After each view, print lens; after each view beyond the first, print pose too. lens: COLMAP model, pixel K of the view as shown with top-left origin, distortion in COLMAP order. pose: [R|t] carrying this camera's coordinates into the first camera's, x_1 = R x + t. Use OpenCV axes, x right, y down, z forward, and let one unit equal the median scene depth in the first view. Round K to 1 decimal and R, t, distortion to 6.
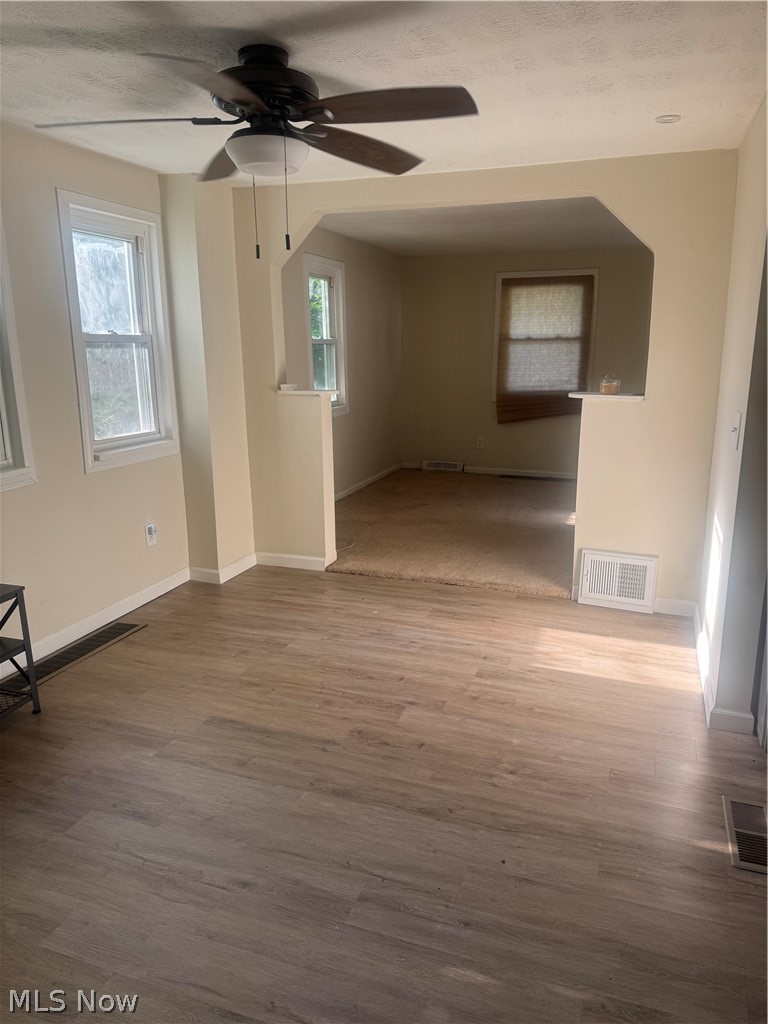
lens RADIAL K [[725.2, 0, 385.6], [0, 725.2, 514.8], [0, 0, 1]] dist [0.018249, -0.035663]
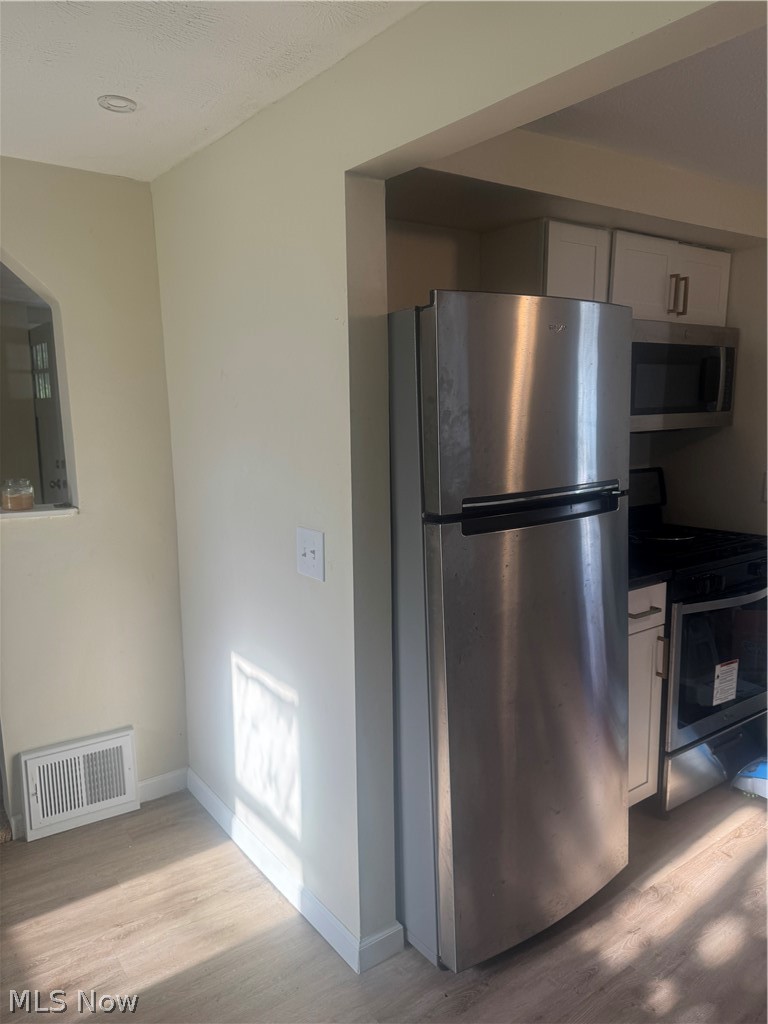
lens RADIAL K [[725.2, 0, 385.1], [0, 725.2, 509.4], [0, 0, 1]] dist [0.018249, -0.035663]
pose [[0.562092, -0.113882, 0.819197, -0.046423], [0.205797, 0.978581, -0.005168, -0.103633], [-0.801062, 0.171493, 0.573489, 0.392179]]
